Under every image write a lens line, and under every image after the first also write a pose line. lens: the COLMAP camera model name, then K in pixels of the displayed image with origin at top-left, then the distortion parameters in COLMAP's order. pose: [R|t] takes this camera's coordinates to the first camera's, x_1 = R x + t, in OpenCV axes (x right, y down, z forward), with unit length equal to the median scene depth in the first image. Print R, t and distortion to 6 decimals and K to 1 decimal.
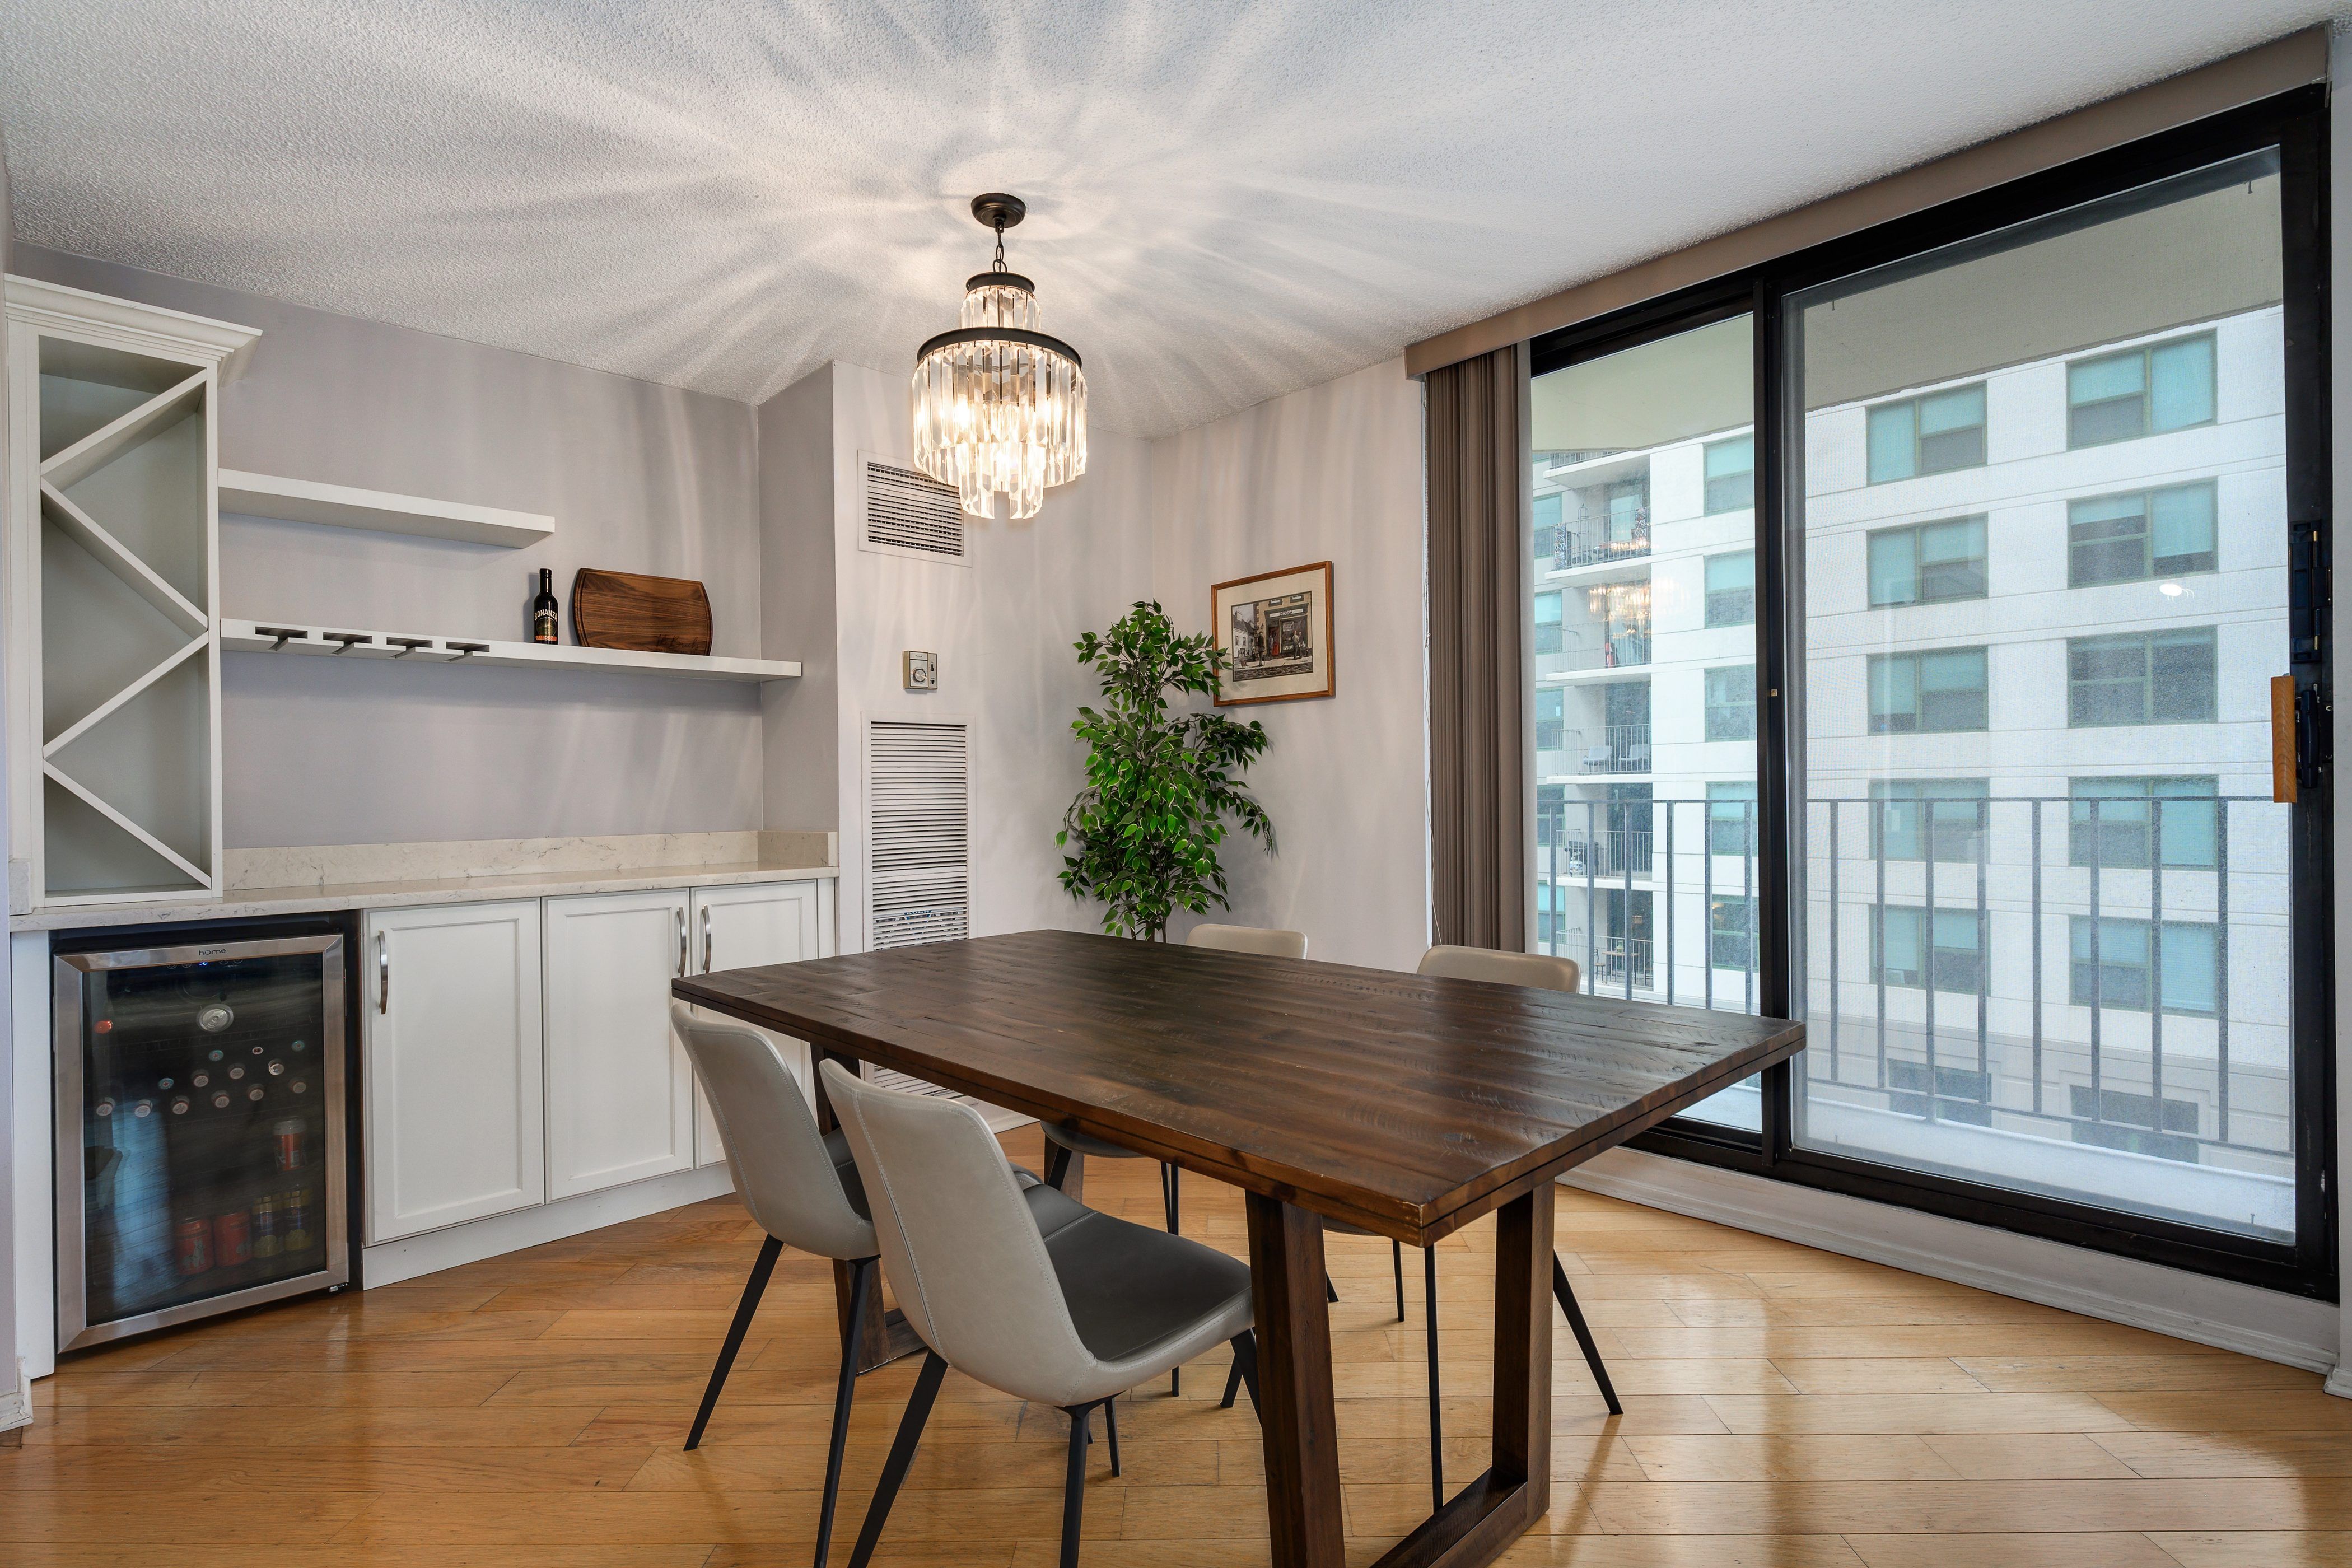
lens RADIAL K [[1119.3, 0, 1180.9], [0, 1119.3, 796.6], [0, 0, 1]] dist [-0.000677, -0.000137]
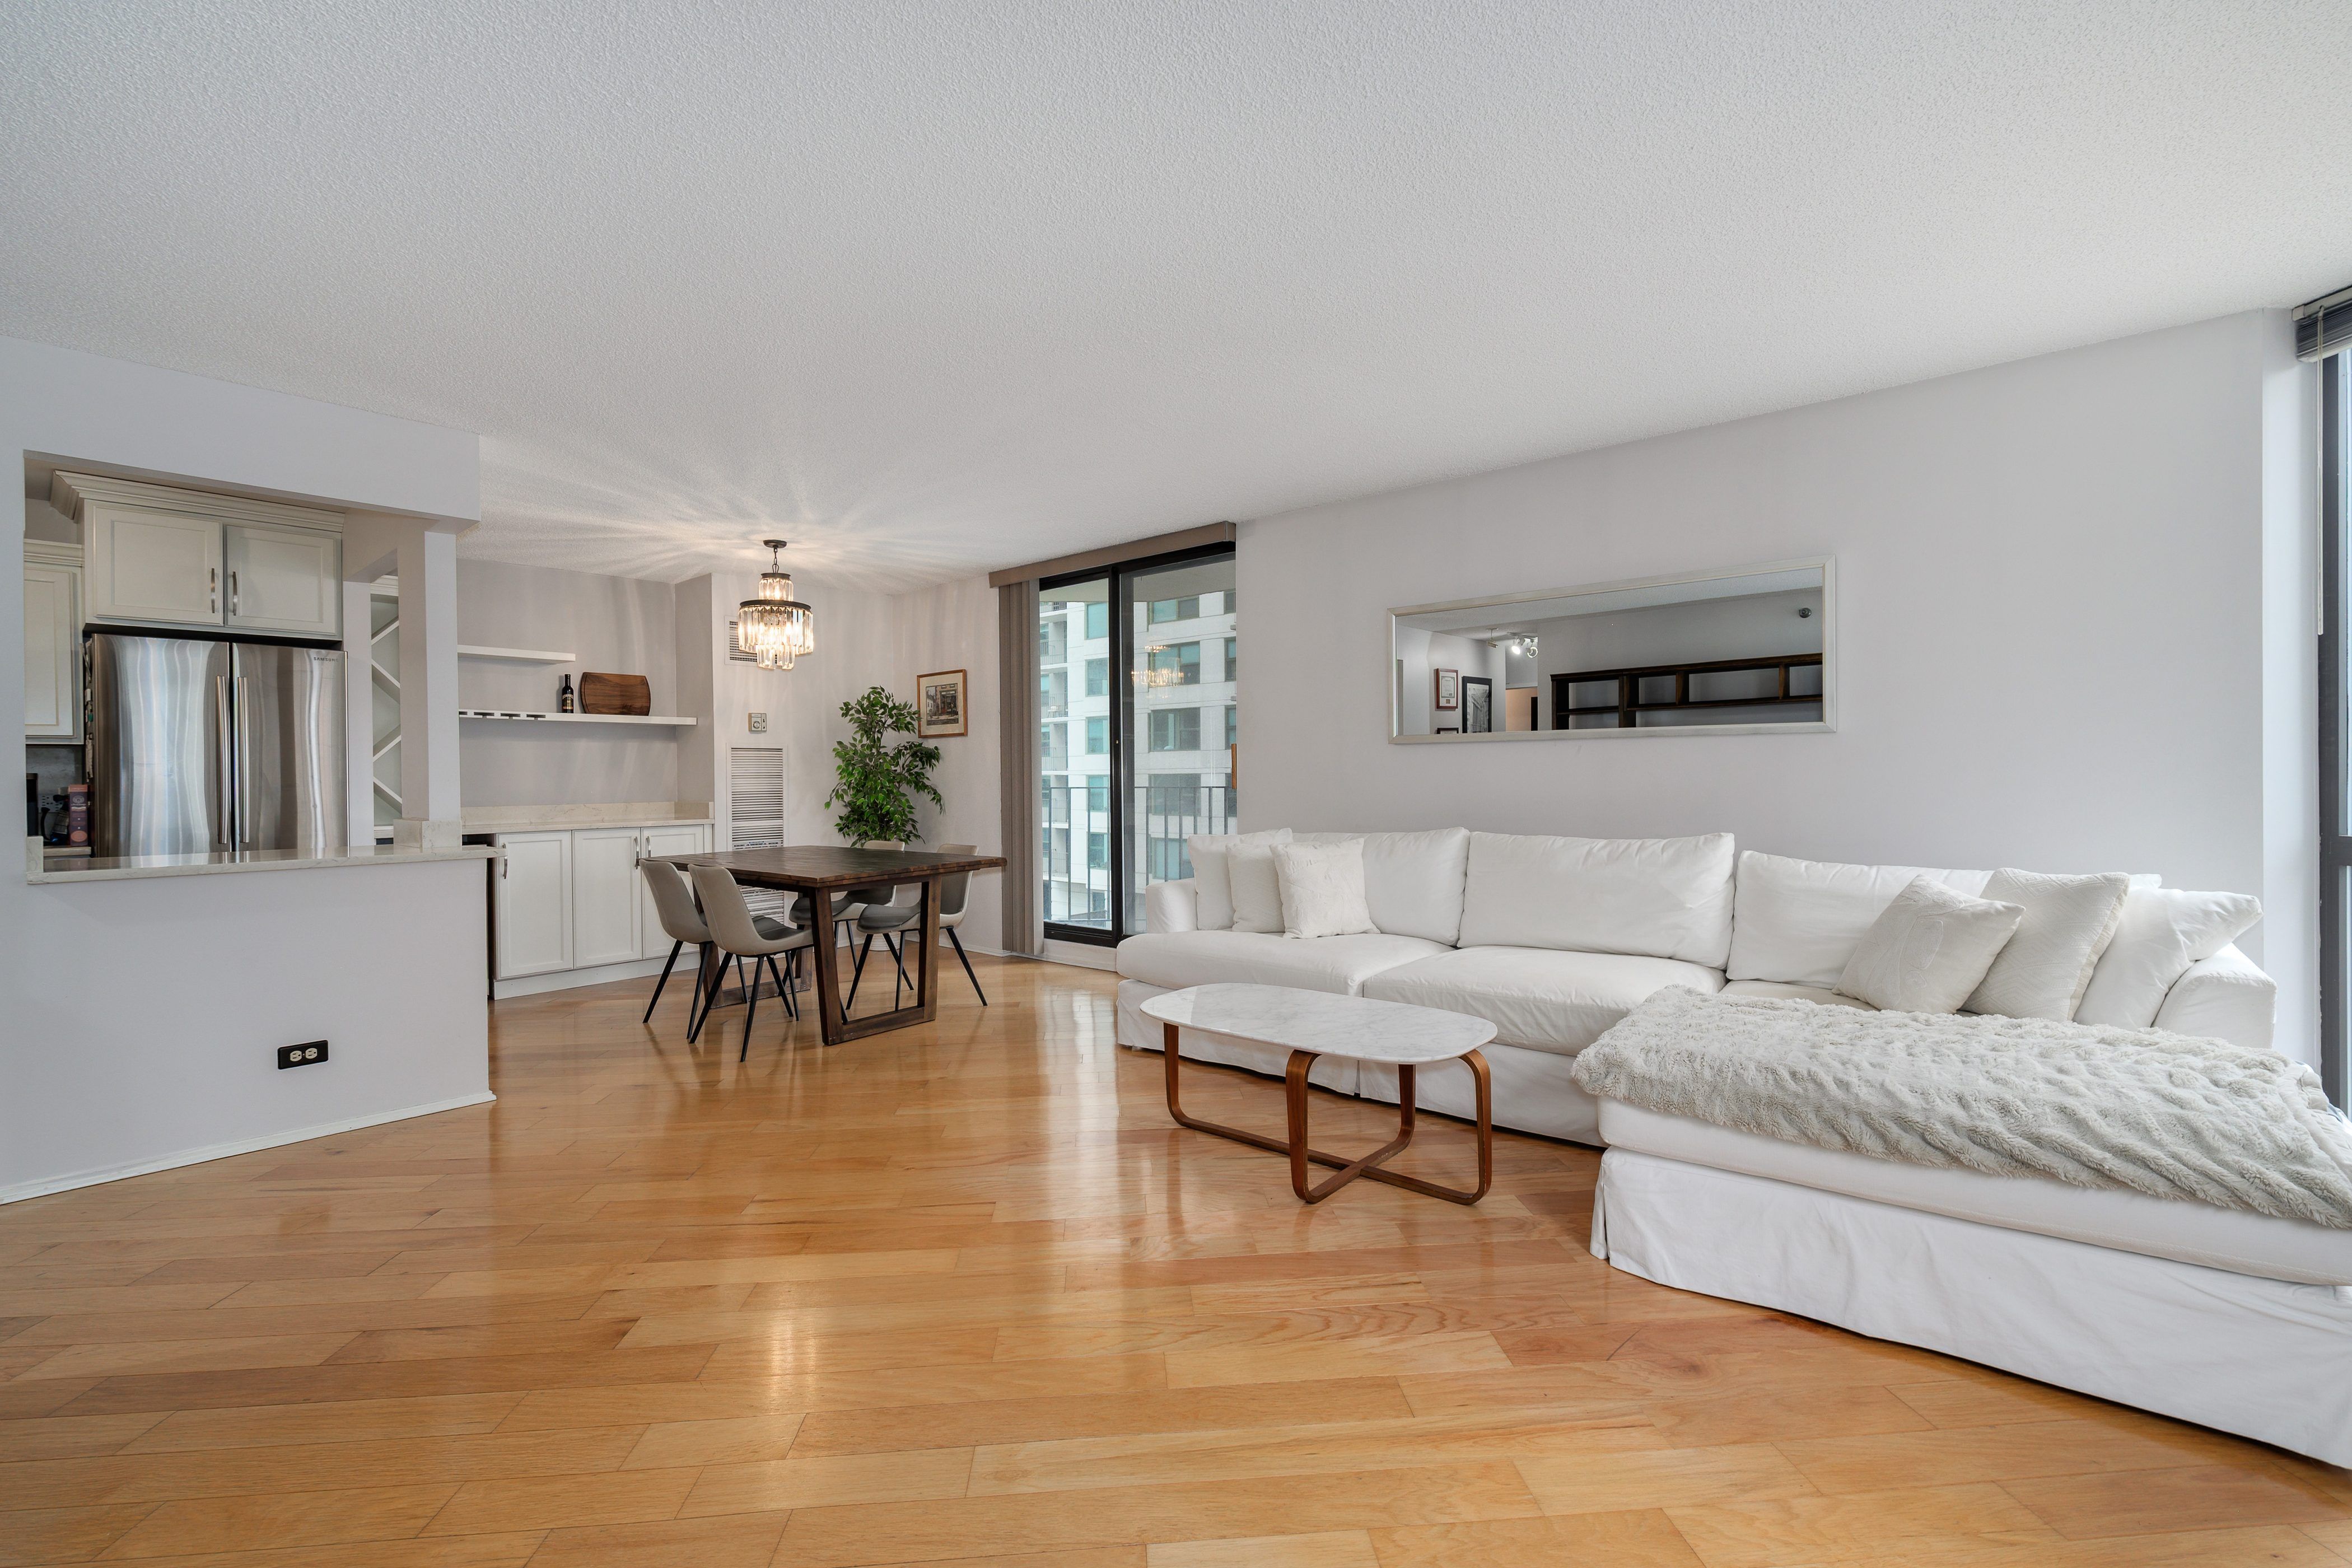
lens RADIAL K [[979.4, 0, 1143.4], [0, 979.4, 782.0], [0, 0, 1]] dist [0.000531, 0.000021]
pose [[0.997009, 0.001649, 0.077268, 0.339455], [-0.001728, 0.999998, 0.000966, -0.007808], [-0.077266, -0.001097, 0.997010, -0.852354]]
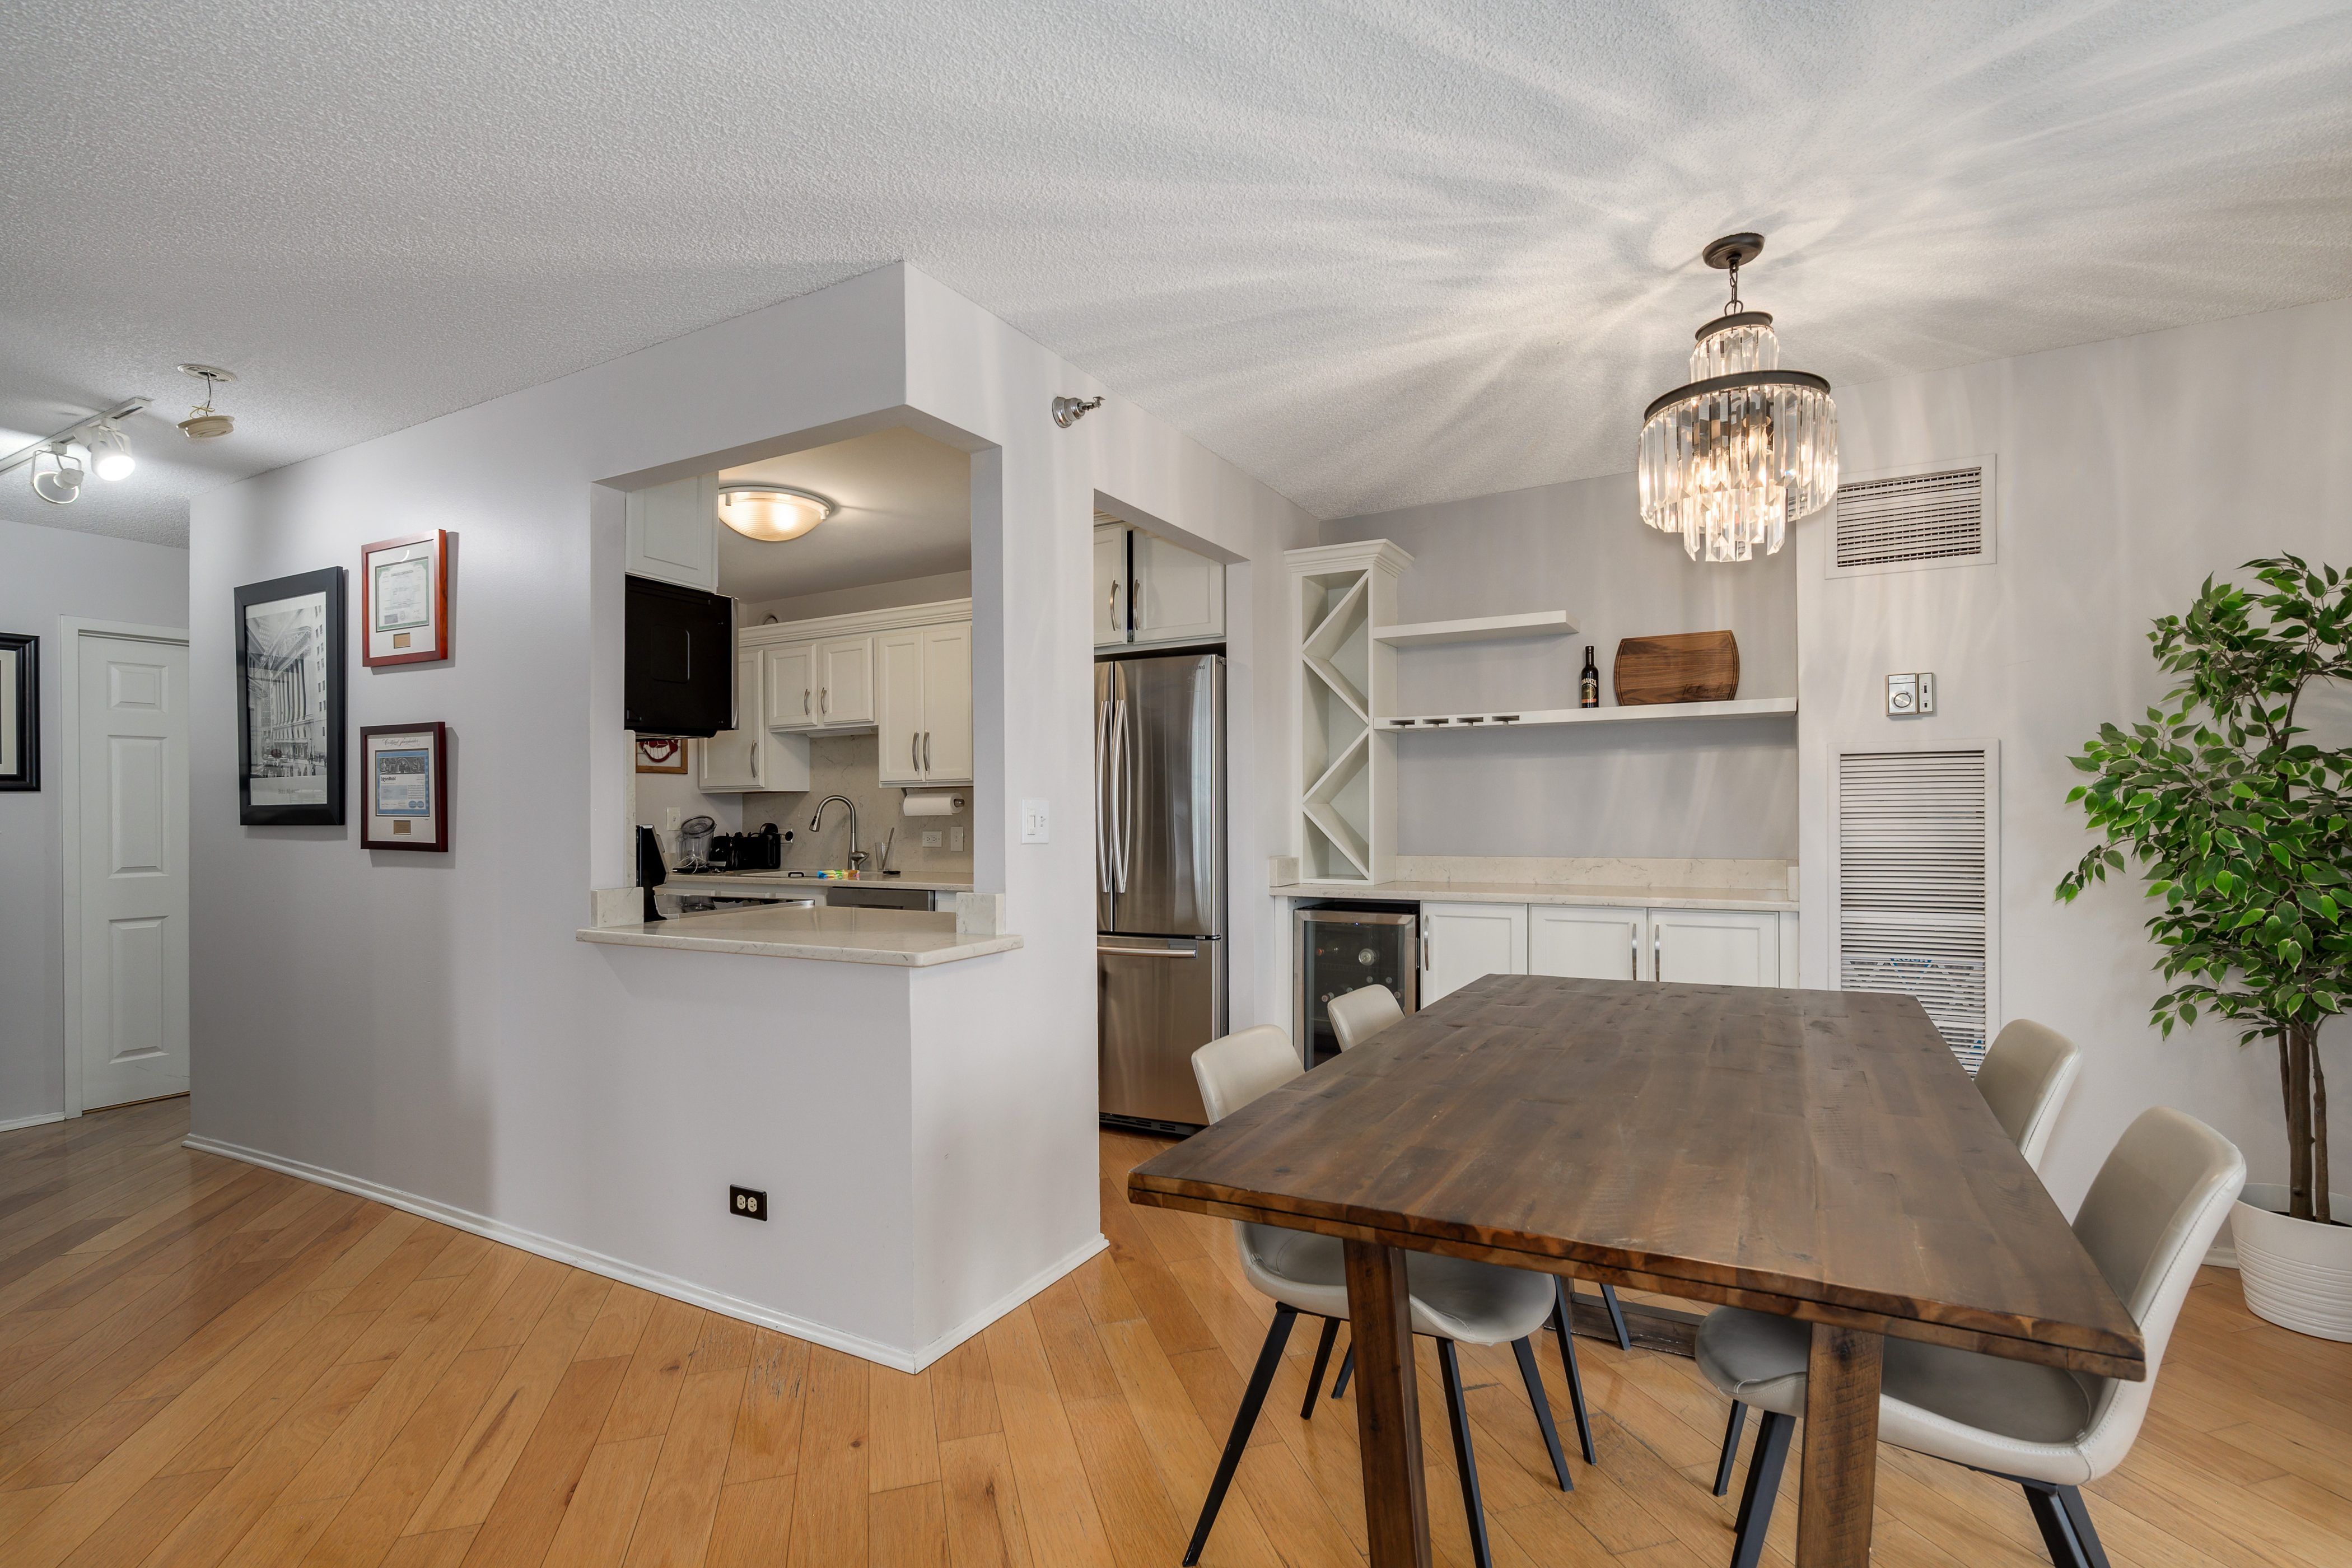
lens RADIAL K [[1062.5, 0, 1180.5], [0, 1062.5, 805.5], [0, 0, 1]] dist [-0.001657, -0.000742]
pose [[0.308701, 0.006545, -0.951137, 0.420752], [0.002720, 0.999966, 0.007764, -0.031862], [0.951155, -0.004983, 0.308672, 0.179161]]
